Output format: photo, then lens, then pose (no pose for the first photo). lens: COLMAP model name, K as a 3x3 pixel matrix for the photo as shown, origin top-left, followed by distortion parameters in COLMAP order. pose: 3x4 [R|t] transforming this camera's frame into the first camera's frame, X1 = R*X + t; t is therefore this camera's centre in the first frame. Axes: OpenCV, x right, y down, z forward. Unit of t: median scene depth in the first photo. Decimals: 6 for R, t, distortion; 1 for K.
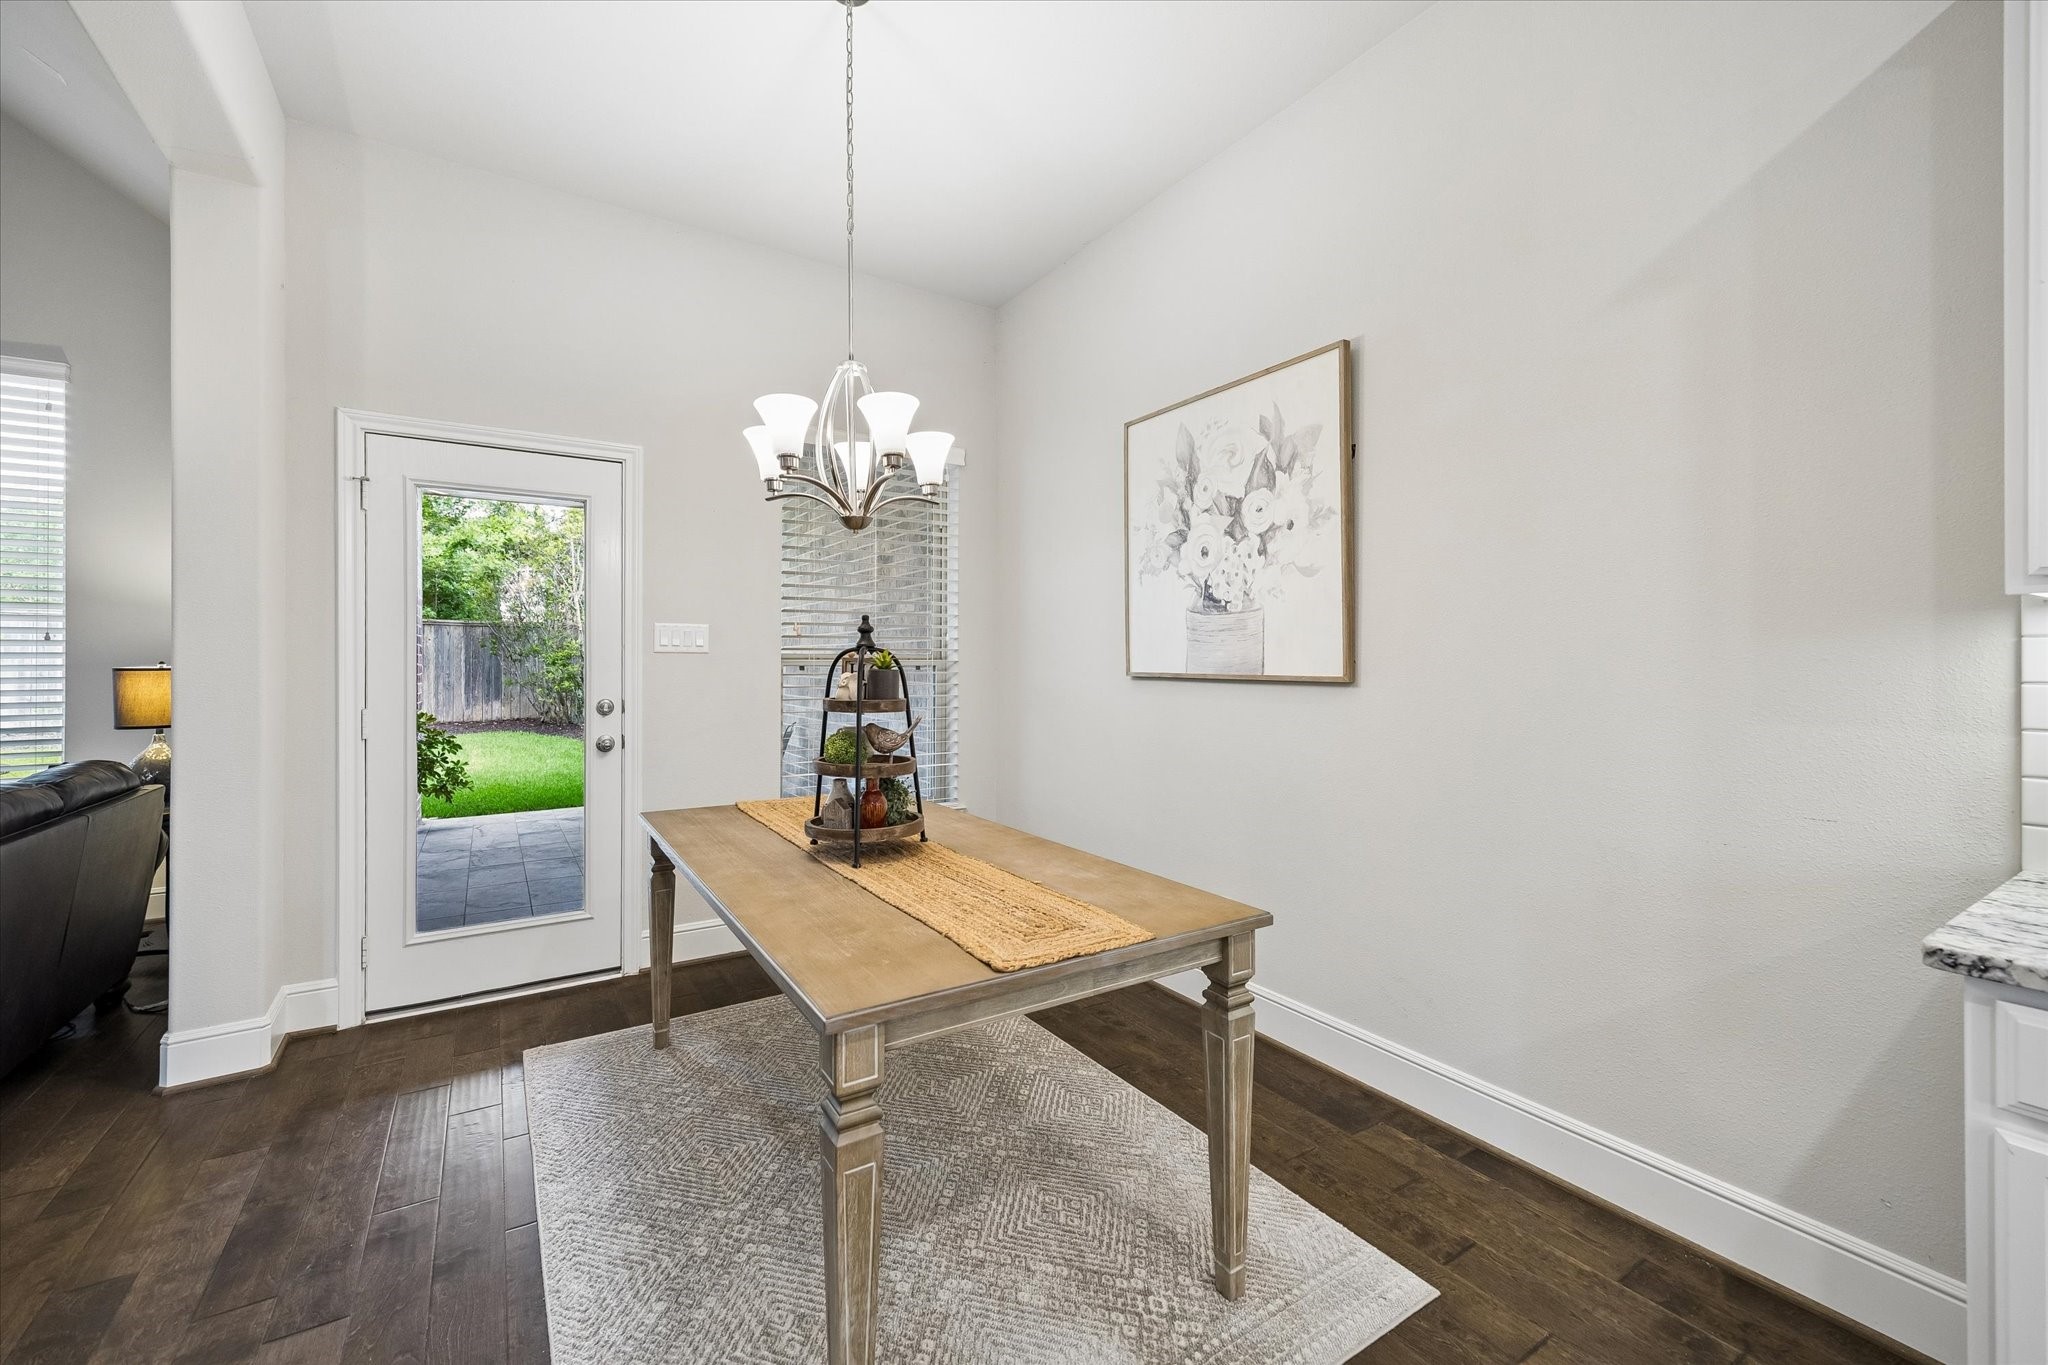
lens RADIAL K [[836.9, 0, 1010.3], [0, 836.9, 656.7], [0, 0, 1]] dist [0.004047, 0.000636]
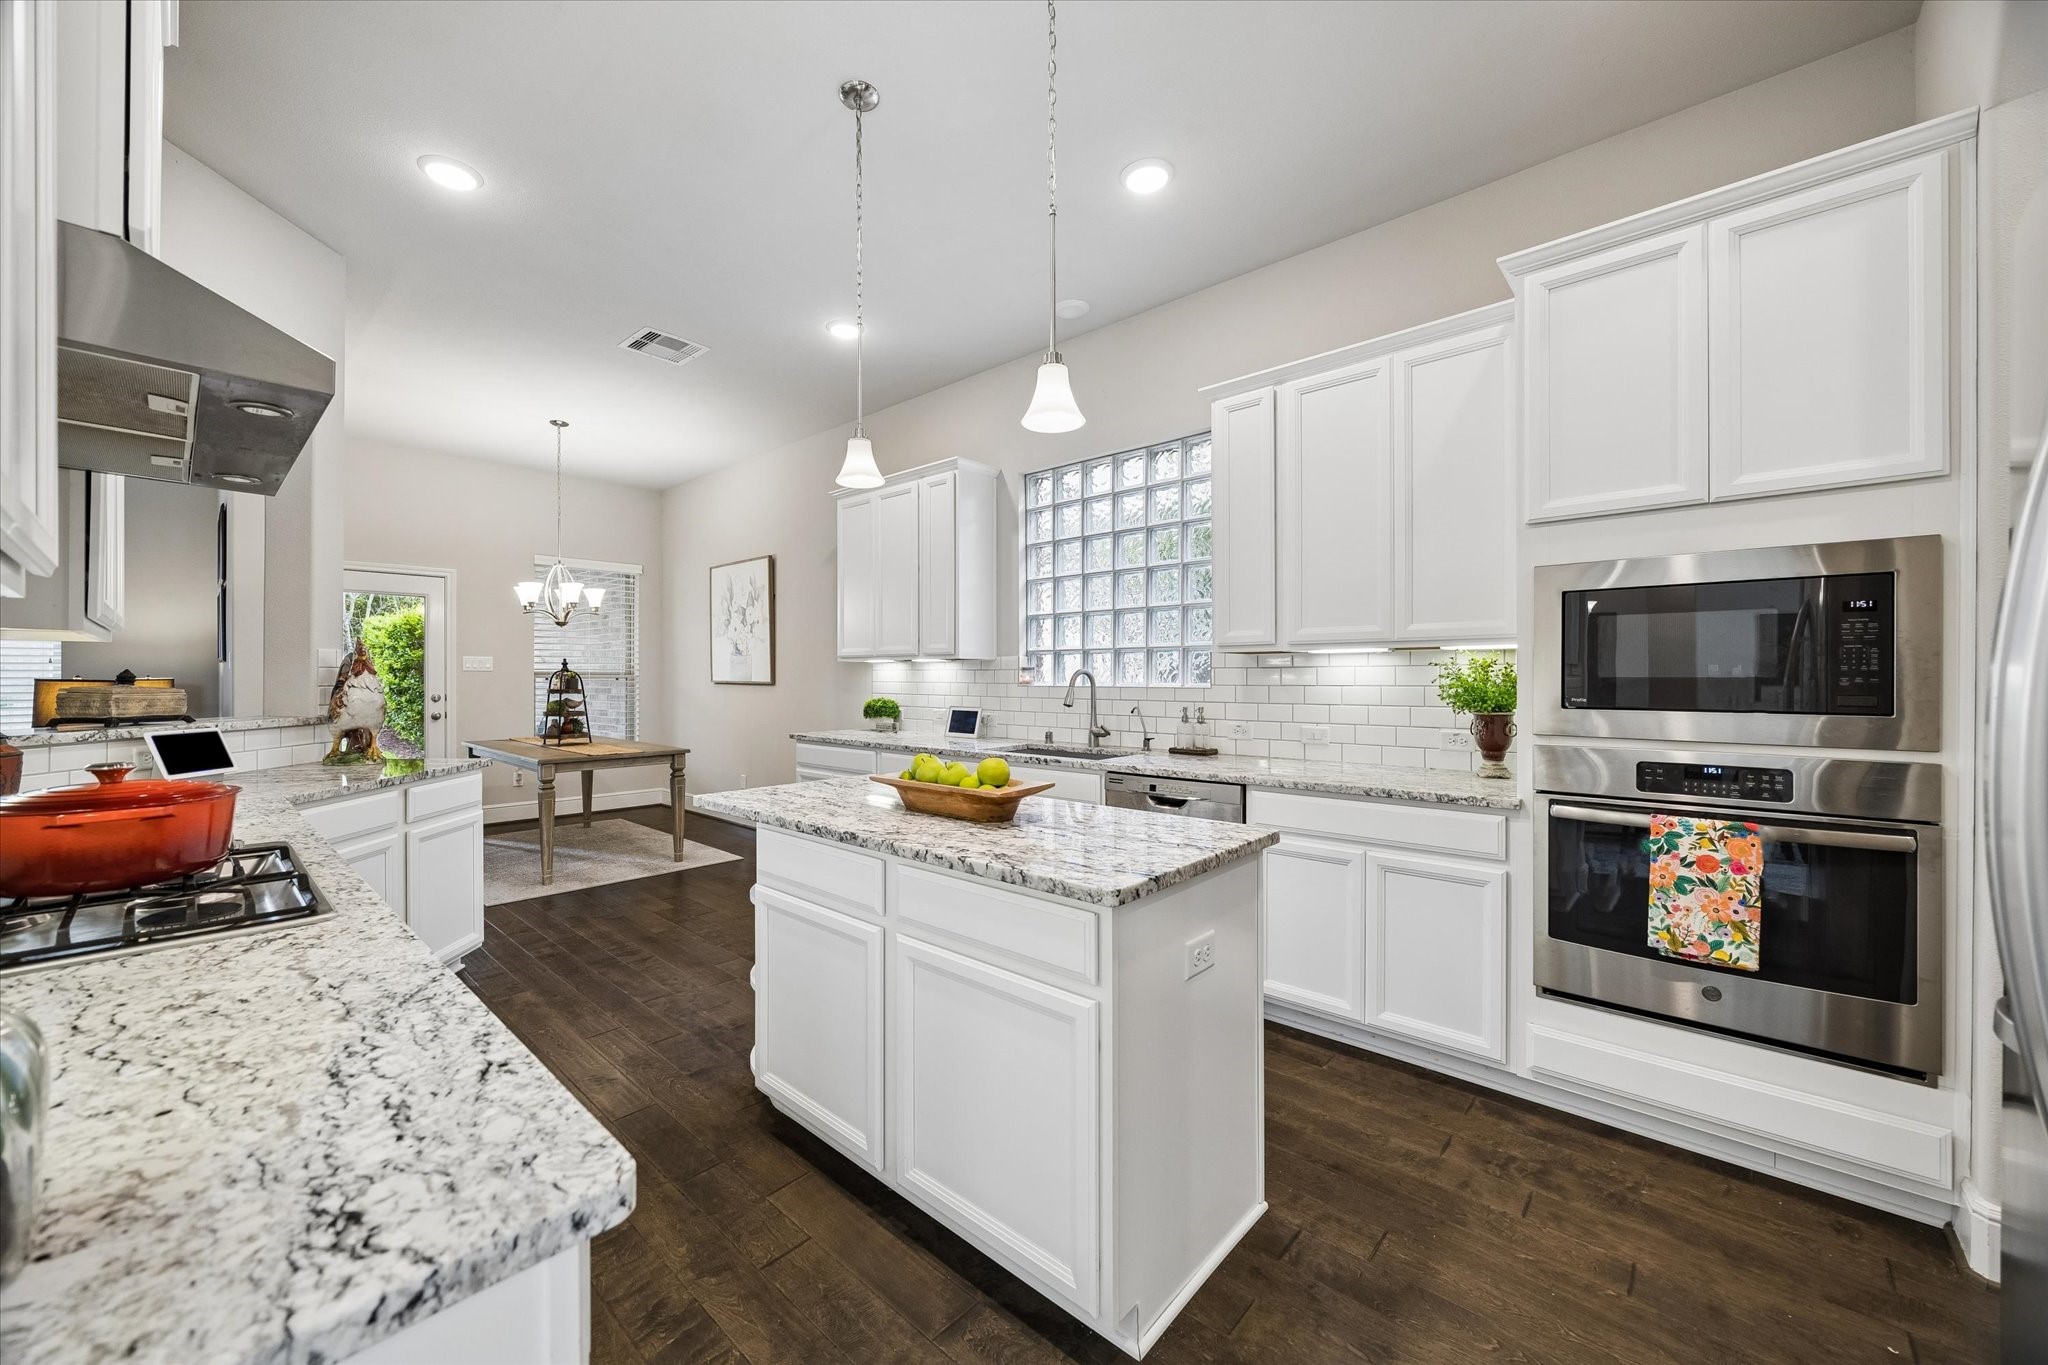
lens RADIAL K [[779.1, 0, 1014.5], [0, 779.1, 677.6], [0, 0, 1]] dist [-0.000909, -0.000058]
pose [[0.963136, 0.000194, 0.269013, 0.413312], [-0.002011, 0.999977, 0.006480, -0.004946], [-0.269006, -0.006782, 0.963115, -1.370133]]
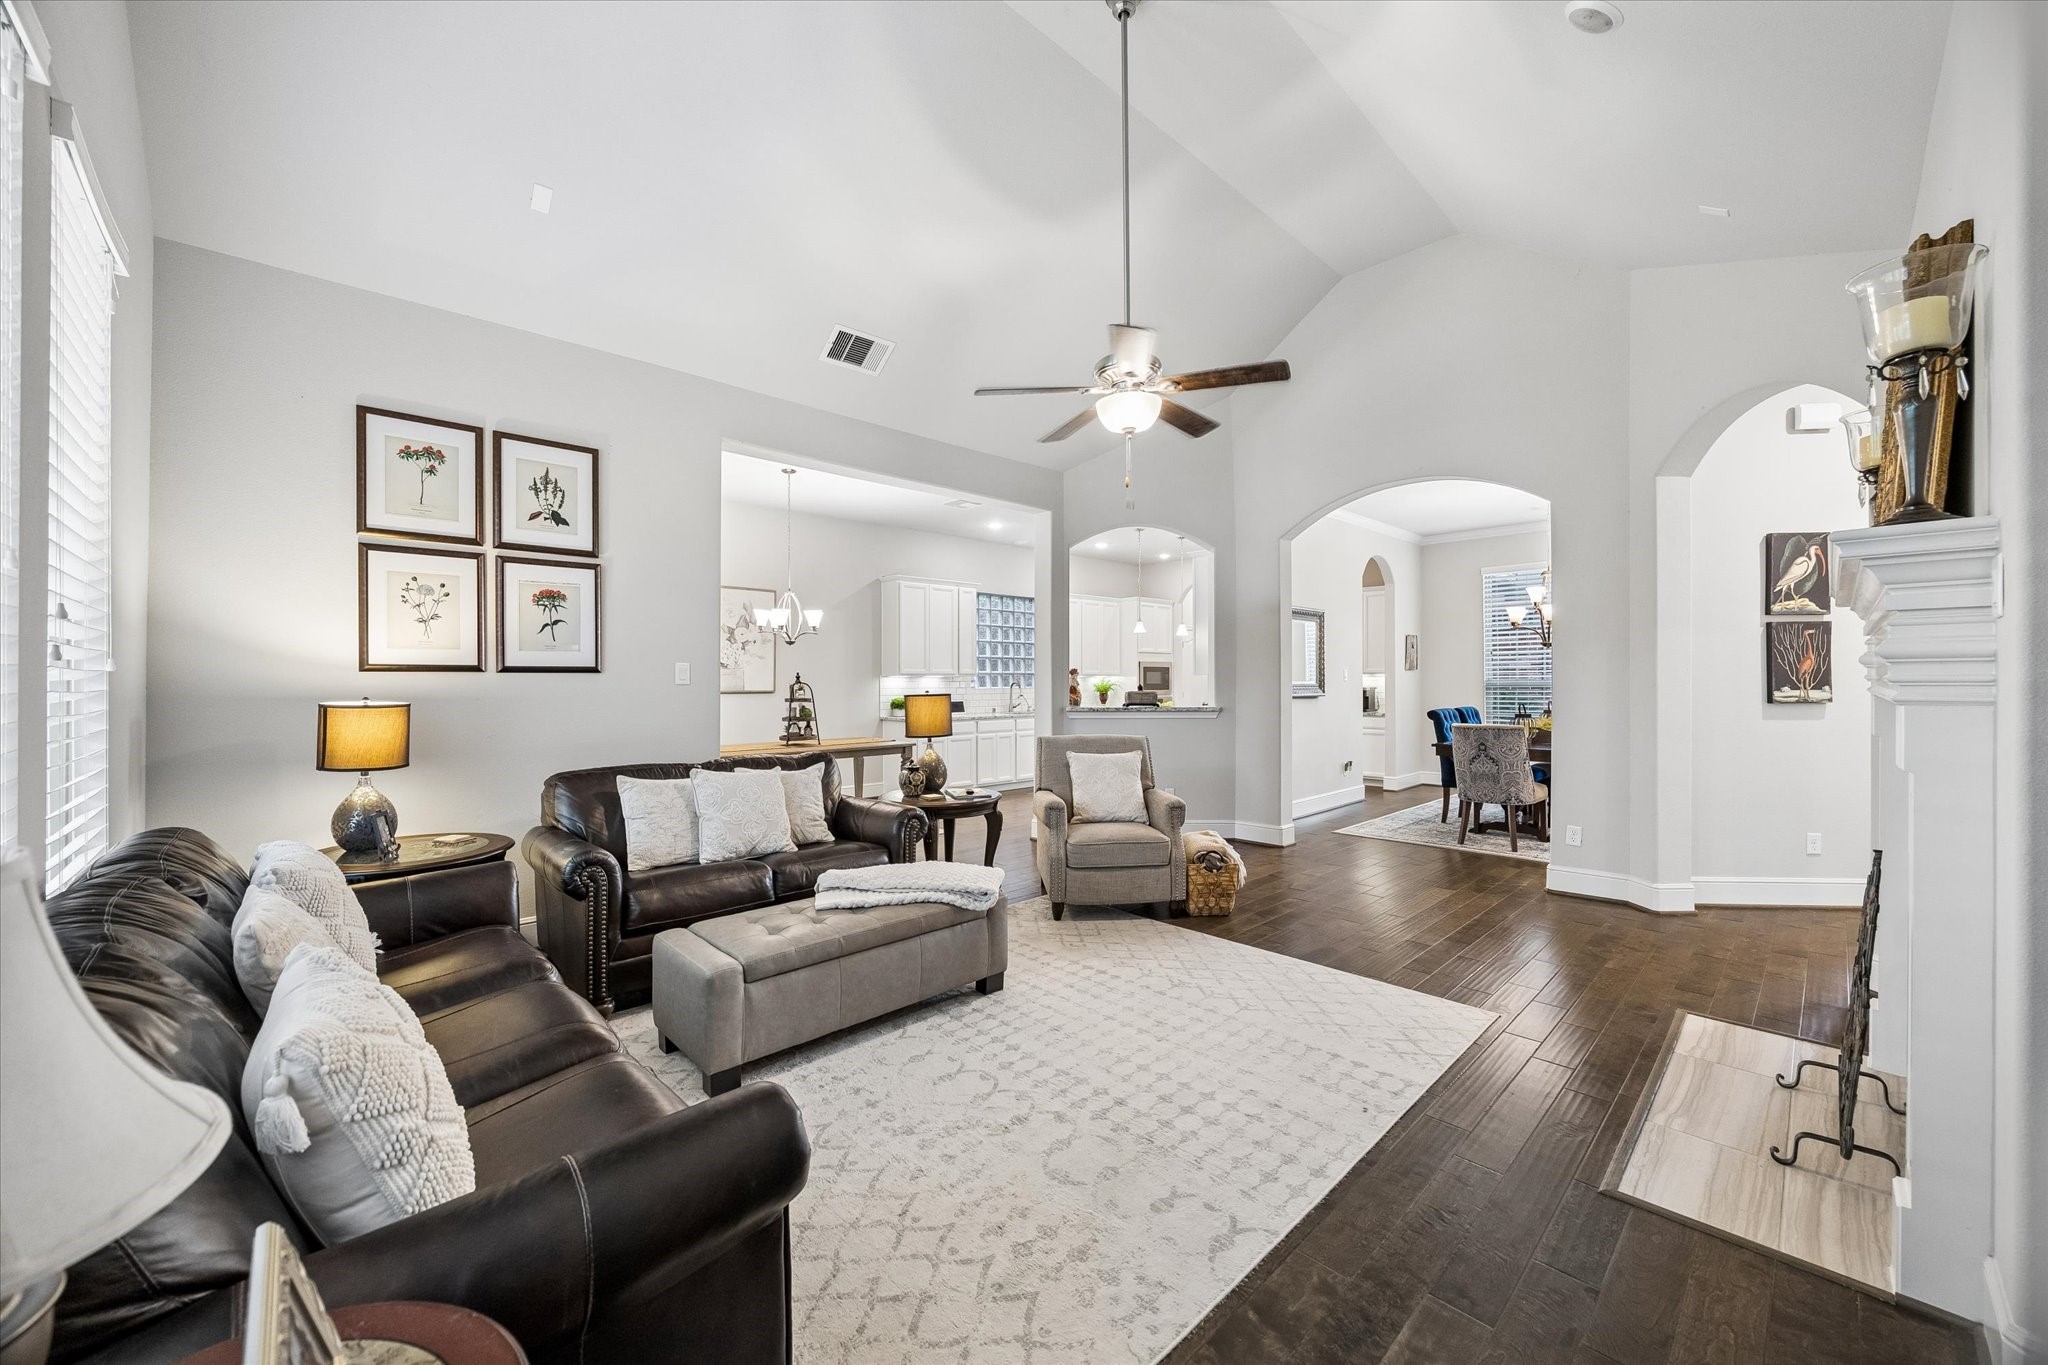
lens RADIAL K [[779.1, 0, 1014.2], [0, 779.1, 676.7], [0, 0, 1]] dist [-0.000909, -0.000058]
pose [[-0.203729, 0.003327, 0.979022, -2.446700], [-0.001743, 0.999991, -0.003761, -0.018376], [-0.979026, -0.002473, -0.203722, 0.597692]]
